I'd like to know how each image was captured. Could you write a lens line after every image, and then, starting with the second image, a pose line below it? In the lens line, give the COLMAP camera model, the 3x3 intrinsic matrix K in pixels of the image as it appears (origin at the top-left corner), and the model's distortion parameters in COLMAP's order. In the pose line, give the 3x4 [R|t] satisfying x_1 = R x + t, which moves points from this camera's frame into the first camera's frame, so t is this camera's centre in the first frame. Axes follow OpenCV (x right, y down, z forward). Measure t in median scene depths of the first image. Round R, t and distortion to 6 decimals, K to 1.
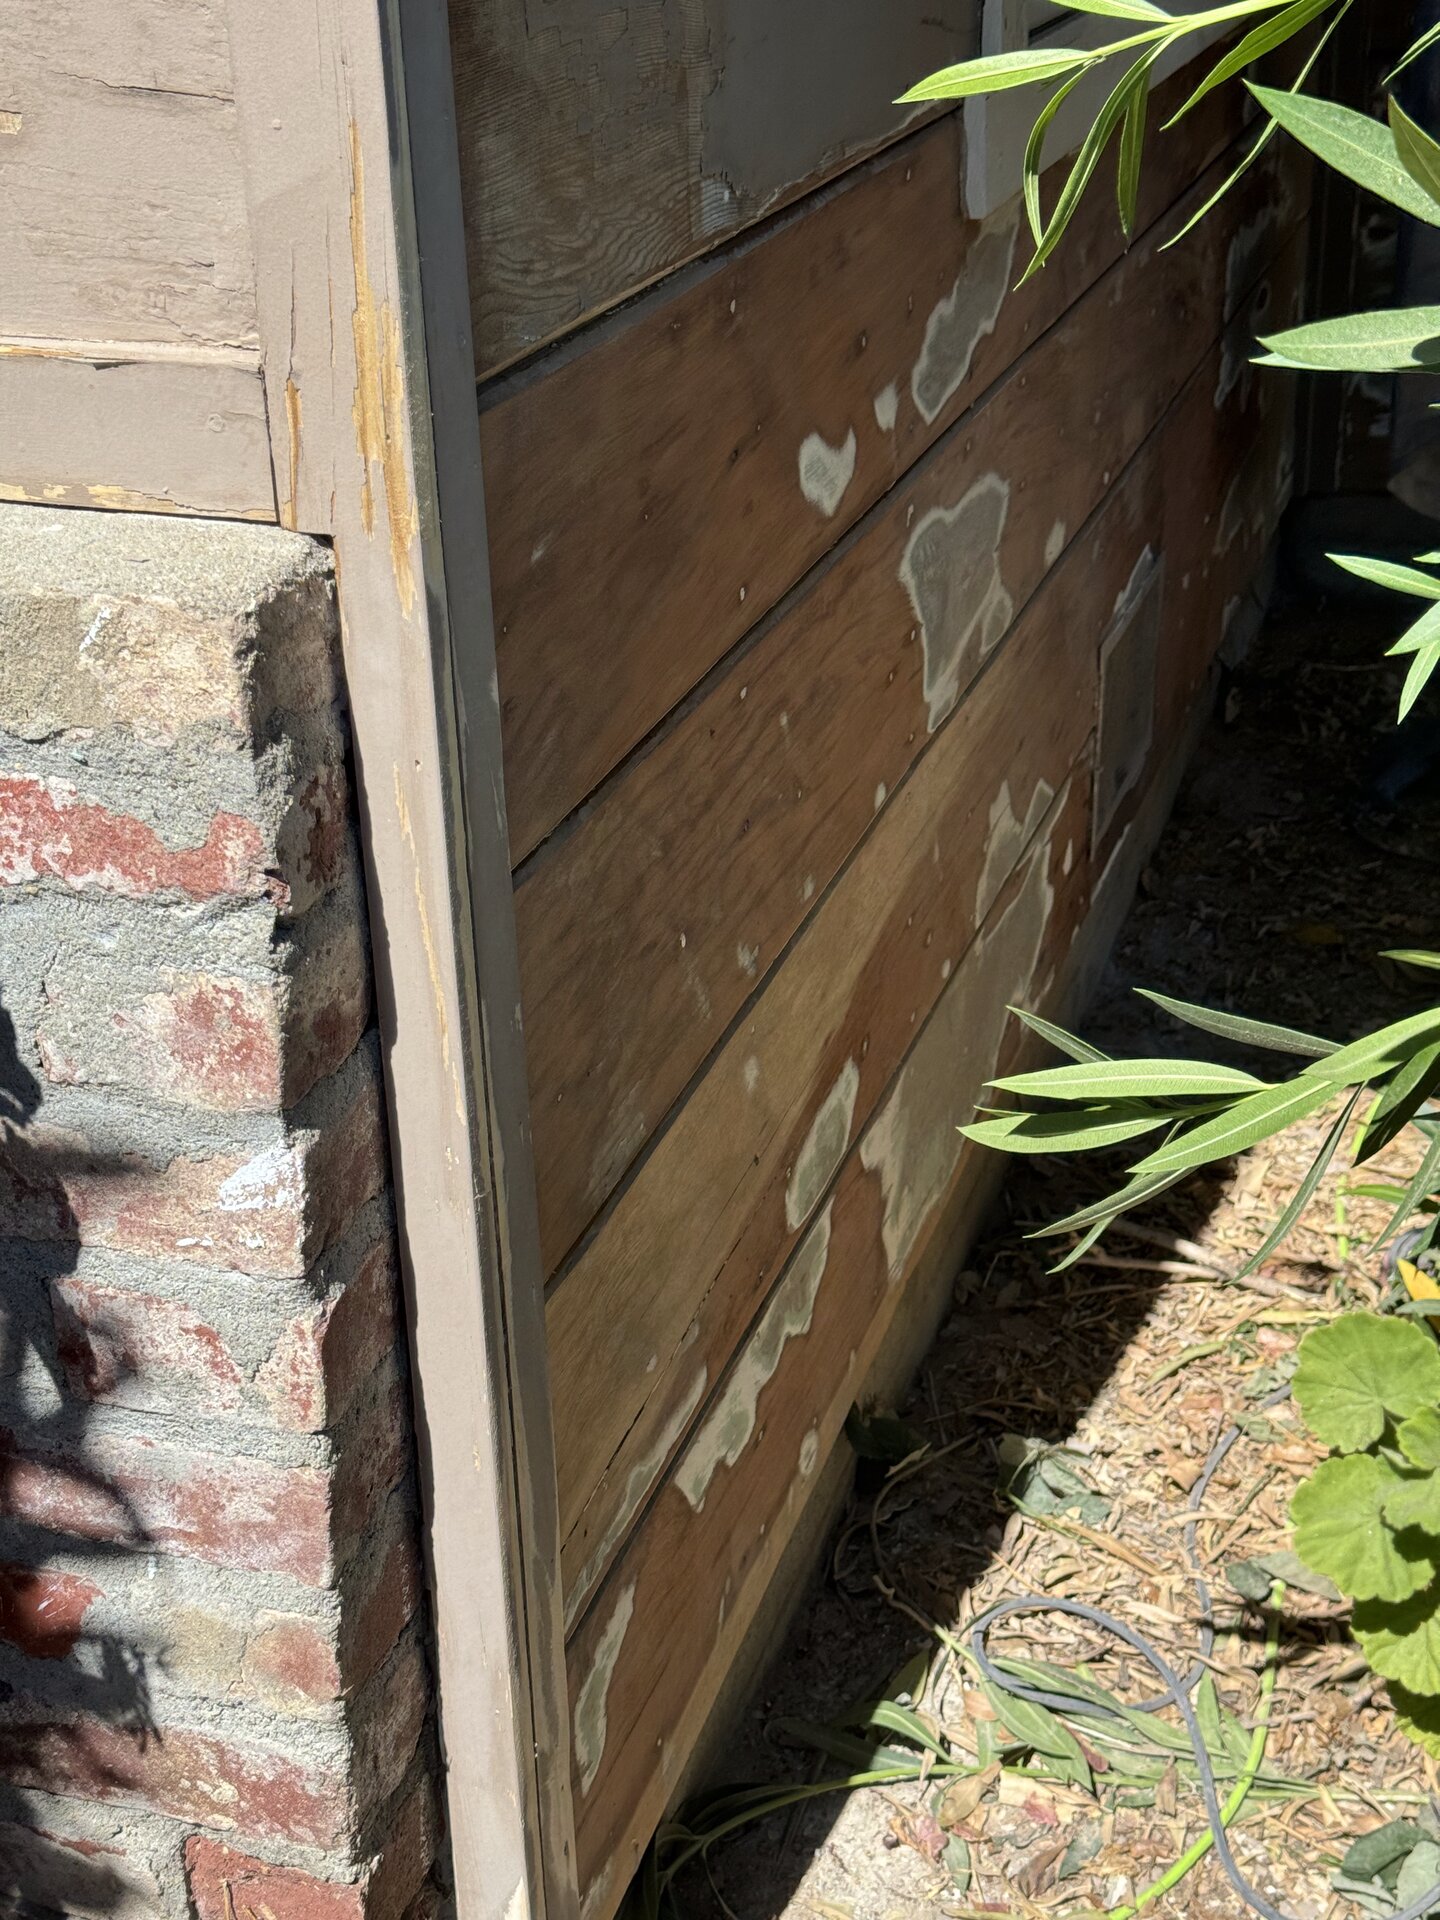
lens RADIAL K [[2685.8, 0, 720.0], [0, 2685.8, 960.0], [0, 0, 1]] dist [0.226231, -0.389401]
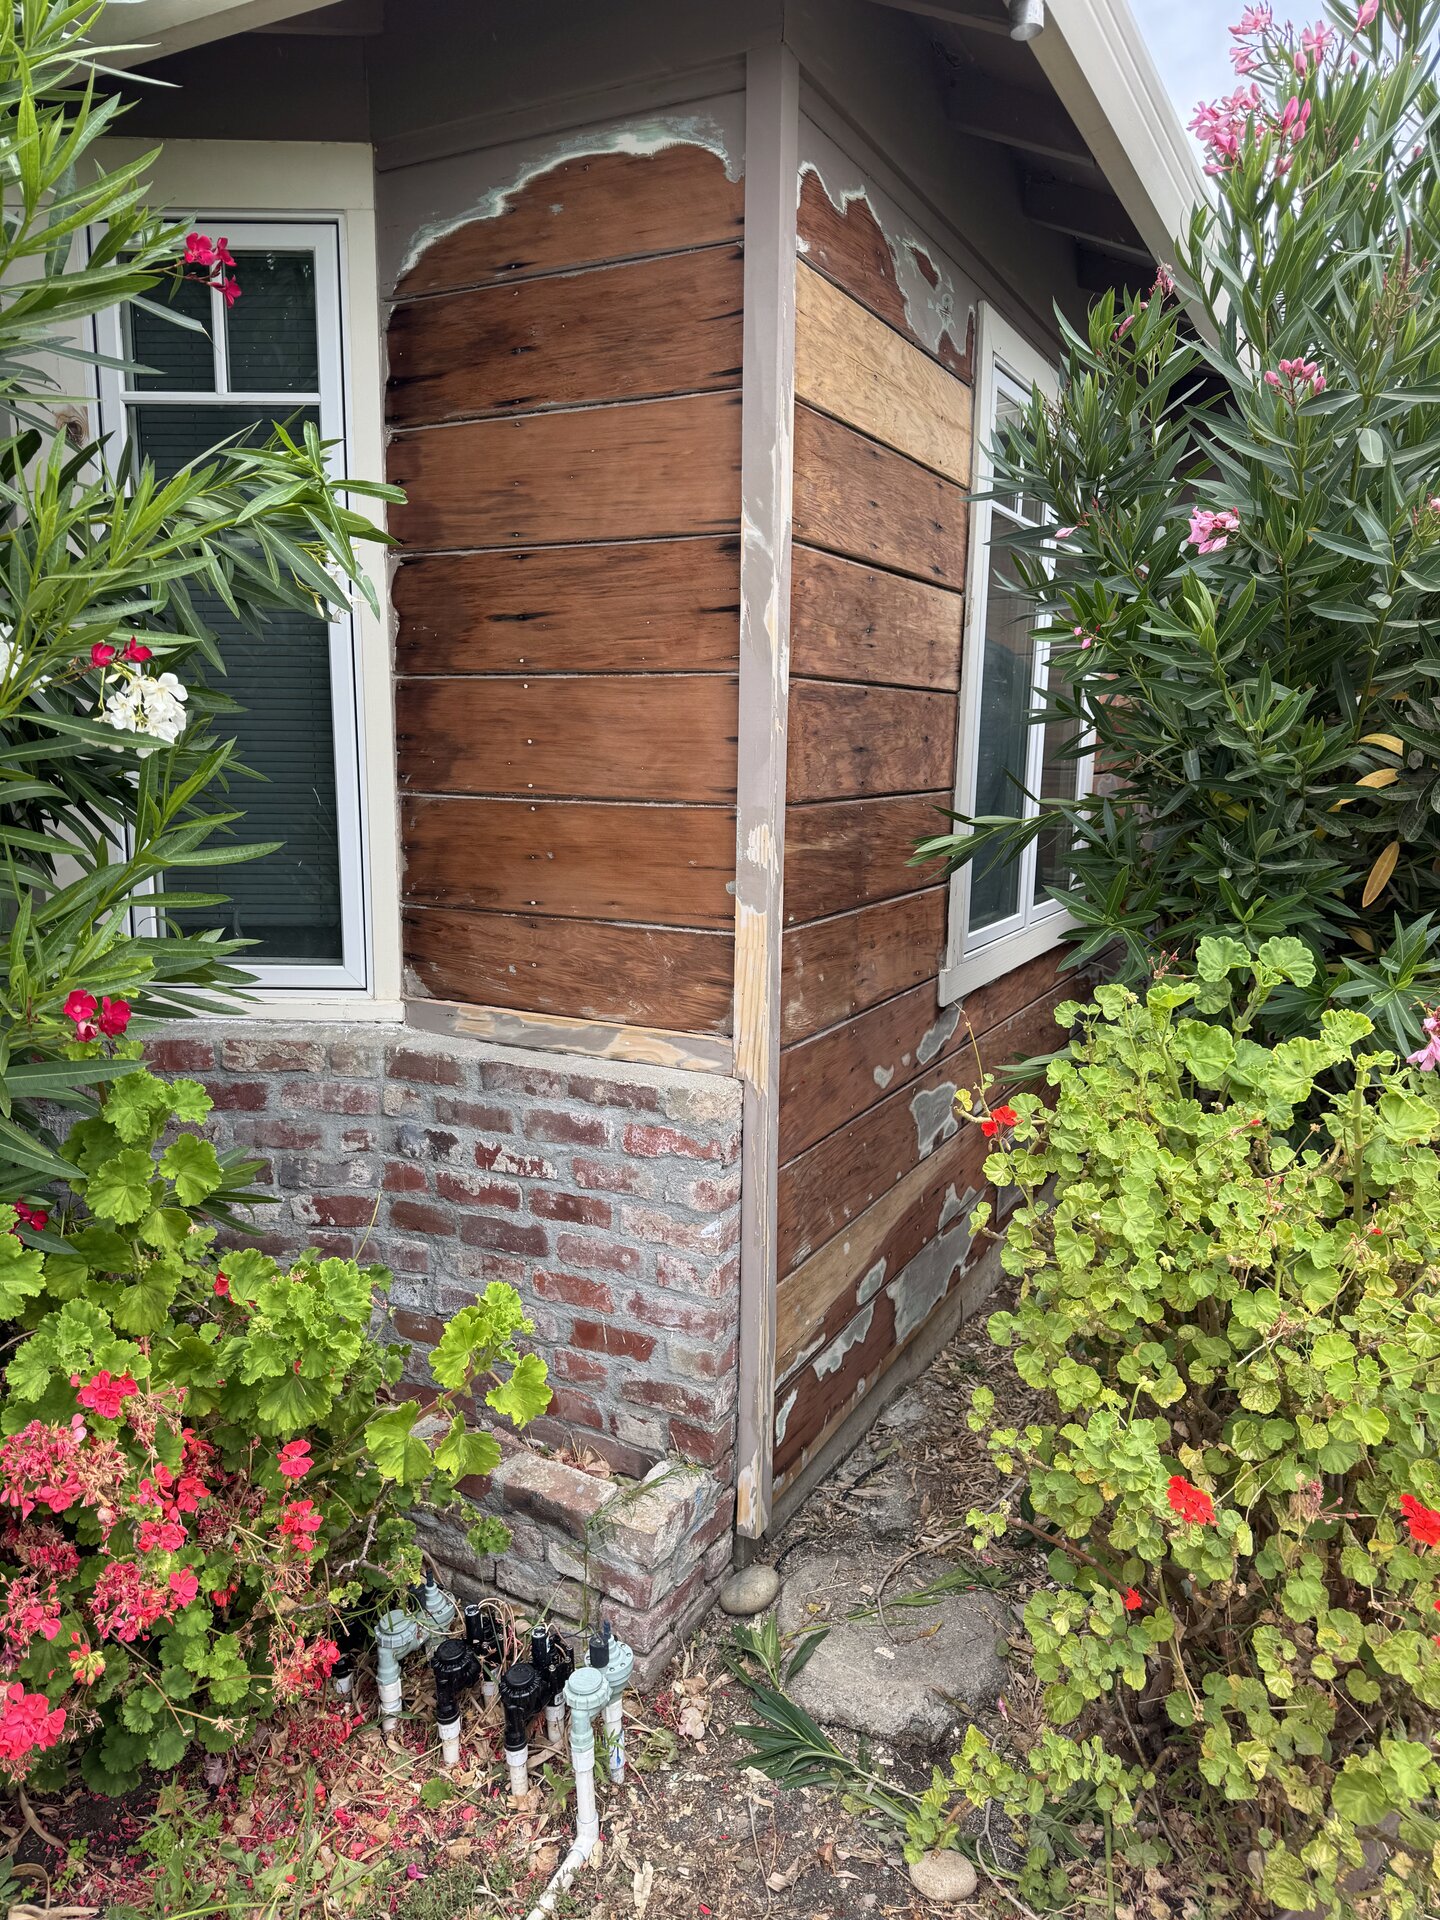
lens RADIAL K [[1309.4, 0, 720.0], [0, 1309.4, 960.0], [0, 0, 1]] dist [0.172723, -0.142313]
pose [[0.984065, 0.074484, -0.161456, 0.095707], [-0.112863, 0.963313, -0.243494, 0.115459], [0.137396, 0.257836, 0.956370, -0.709797]]
